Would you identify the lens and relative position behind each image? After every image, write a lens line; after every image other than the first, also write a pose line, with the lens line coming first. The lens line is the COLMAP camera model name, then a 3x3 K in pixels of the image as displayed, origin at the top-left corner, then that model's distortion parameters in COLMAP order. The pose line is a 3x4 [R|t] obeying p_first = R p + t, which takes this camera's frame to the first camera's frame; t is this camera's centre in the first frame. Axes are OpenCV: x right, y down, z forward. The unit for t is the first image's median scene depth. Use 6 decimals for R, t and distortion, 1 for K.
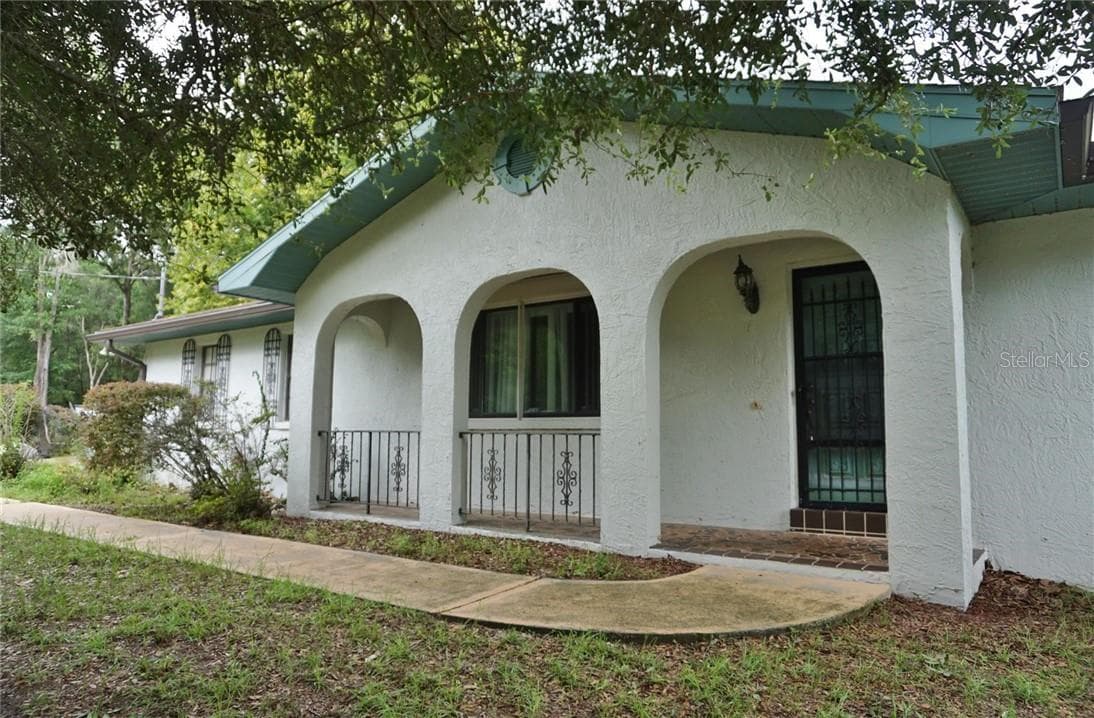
lens RADIAL K [[737.5, 0, 543.8], [0, 737.5, 355.2], [0, 0, 1]] dist [-0.045457, 0.001367]
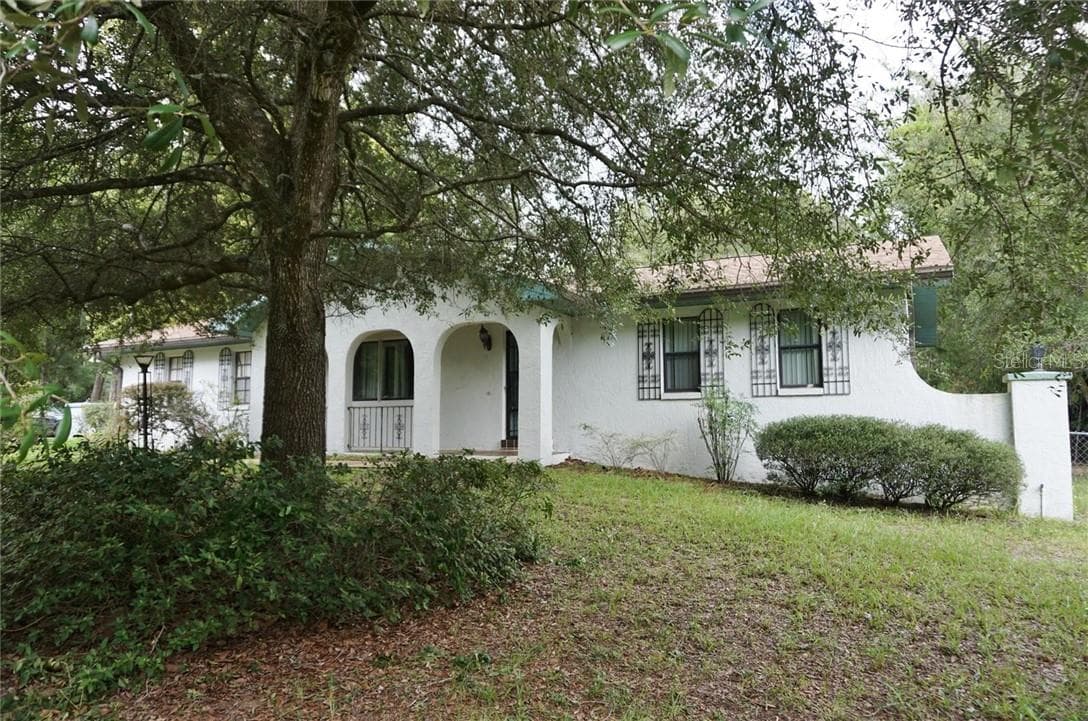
lens RADIAL K [[728.8, 0, 559.1], [0, 728.8, 364.5], [0, 0, 1]] dist [-0.079572, 0.055915]
pose [[0.981813, 0.003656, 0.189816, 0.070795], [-0.007431, 0.999788, 0.019177, -0.050219], [-0.189706, -0.020239, 0.981632, -0.967191]]
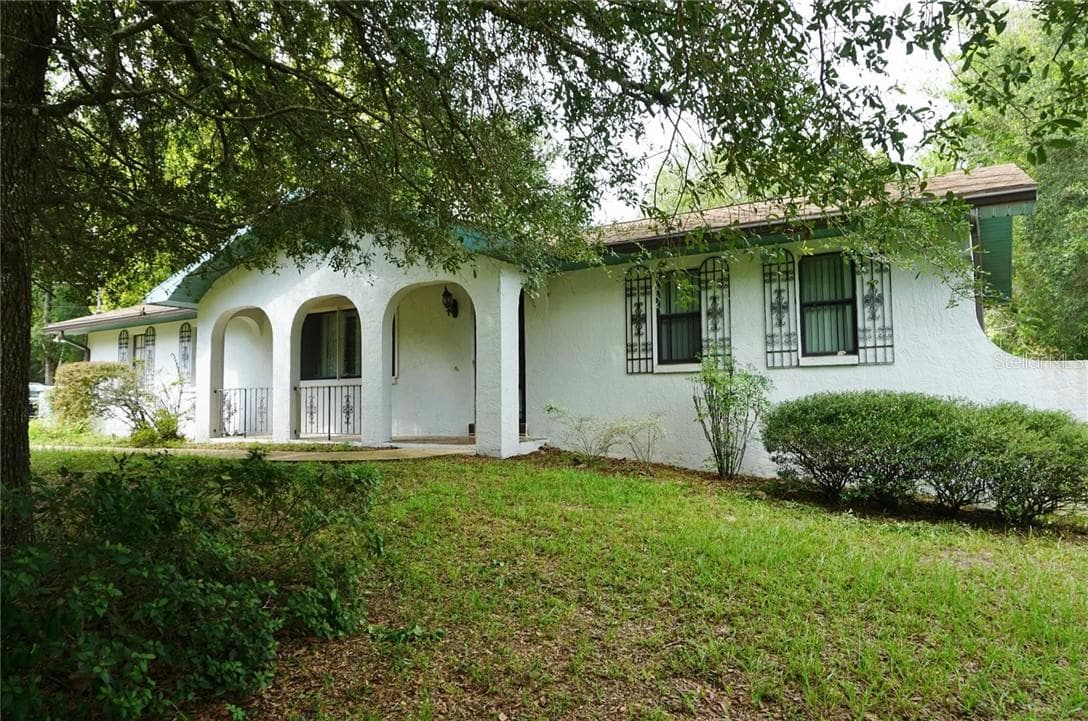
lens RADIAL K [[728.8, 0, 559.1], [0, 728.8, 364.5], [0, 0, 1]] dist [-0.079572, 0.055915]
pose [[0.993594, -0.016641, 0.111780, 0.288528], [0.010974, 0.998632, 0.051125, -0.026554], [-0.112478, -0.049570, 0.992417, -0.690198]]
